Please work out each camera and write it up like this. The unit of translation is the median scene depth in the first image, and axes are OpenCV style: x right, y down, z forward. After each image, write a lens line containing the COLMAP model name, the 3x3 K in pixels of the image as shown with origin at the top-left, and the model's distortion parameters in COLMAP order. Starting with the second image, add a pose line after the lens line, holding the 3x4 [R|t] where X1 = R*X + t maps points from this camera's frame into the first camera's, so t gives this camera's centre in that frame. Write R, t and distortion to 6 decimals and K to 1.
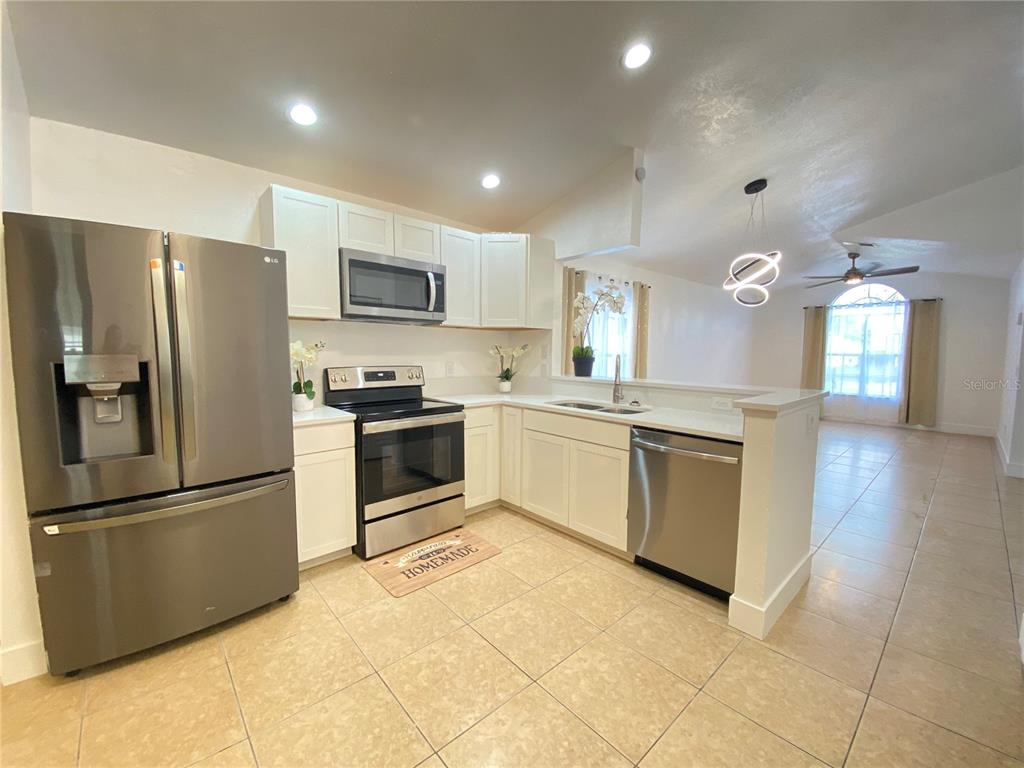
lens RADIAL K [[421.2, 0, 511.3], [0, 421.2, 383.3], [0, 0, 1]] dist [0.030221, -0.023204]
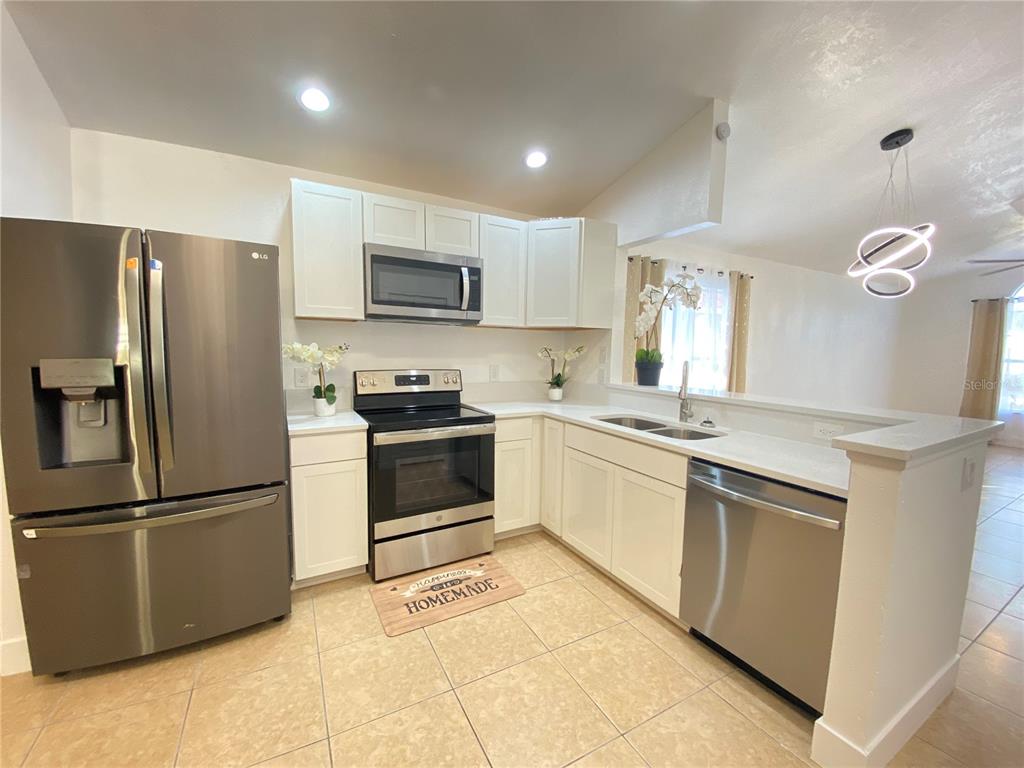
lens RADIAL K [[421.2, 0, 511.3], [0, 421.2, 383.3], [0, 0, 1]] dist [0.030221, -0.023204]
pose [[0.972869, 0.027952, -0.229662, 0.134403], [-0.027178, 0.999609, 0.006535, -0.025887], [0.229755, -0.000115, 0.973248, 0.167718]]
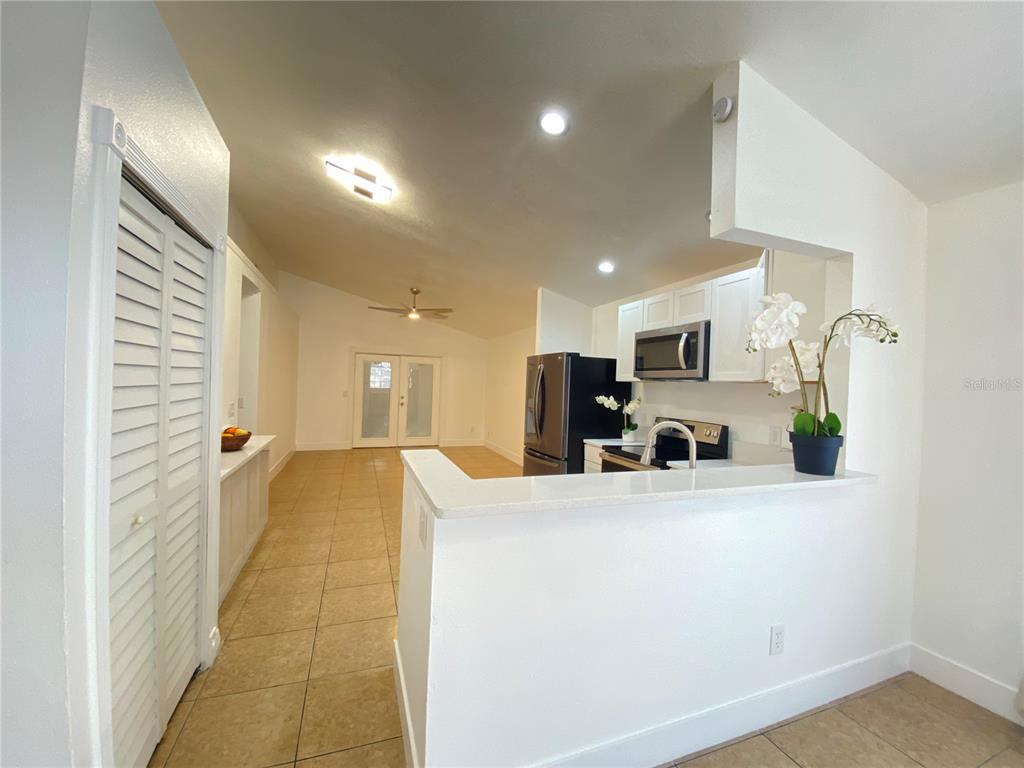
lens RADIAL K [[414.1, 0, 509.7], [0, 414.1, 377.1], [0, 0, 1]] dist [0.020663, -0.021490]
pose [[-0.371350, -0.028227, -0.928064, 1.055315], [-0.087233, 0.996177, 0.004606, -0.134374], [0.924386, 0.082668, -0.372393, 1.118398]]
